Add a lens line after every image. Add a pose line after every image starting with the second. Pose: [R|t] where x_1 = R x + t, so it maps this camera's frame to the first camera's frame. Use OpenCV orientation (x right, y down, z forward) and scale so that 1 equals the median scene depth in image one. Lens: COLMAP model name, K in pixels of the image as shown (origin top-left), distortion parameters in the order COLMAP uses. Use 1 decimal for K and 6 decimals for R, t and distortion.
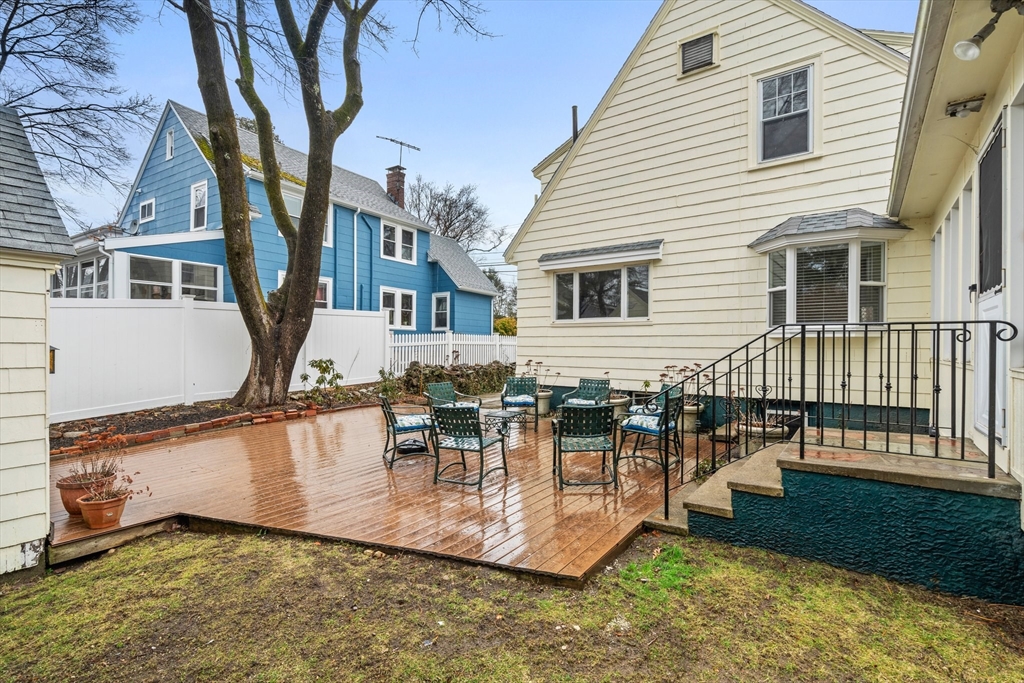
lens RADIAL K [[460.7, 0, 513.7], [0, 460.7, 346.6], [0, 0, 1]] dist [-0.004030, 0.000867]
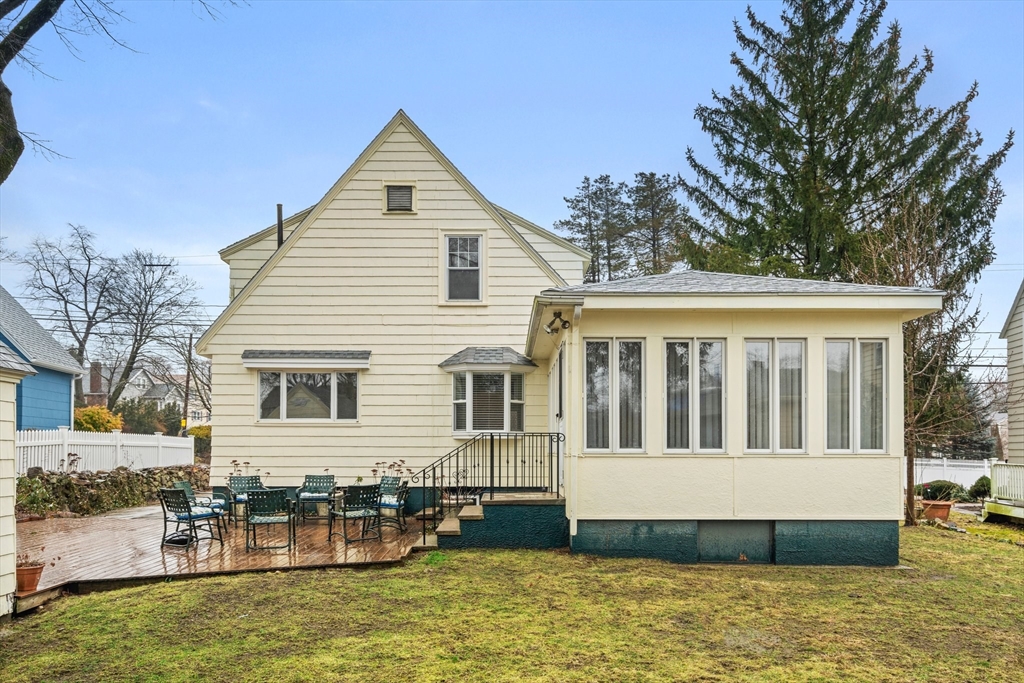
lens RADIAL K [[737.3, 0, 502.2], [0, 737.3, 437.4], [0, 0, 1]] dist [0.010923, -0.000637]
pose [[0.798987, 0.007113, 0.601307, -0.467820], [0.003495, 0.999858, -0.016472, 0.008875], [-0.601339, 0.015263, 0.798848, -0.590402]]
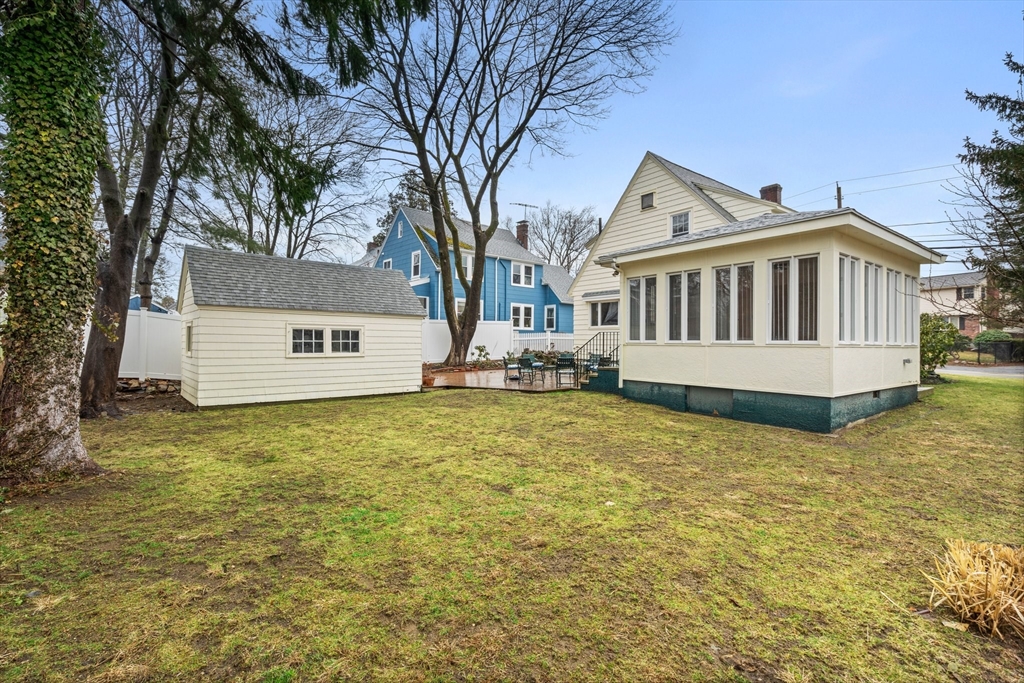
lens RADIAL K [[460.7, 0, 515.2], [0, 460.7, 337.3], [0, 0, 1]] dist [-0.004030, 0.000867]
pose [[0.956503, -0.001491, -0.291719, 0.385727], [-0.002209, 0.999921, -0.012356, 0.016297], [0.291715, 0.012463, 0.956424, -1.062242]]
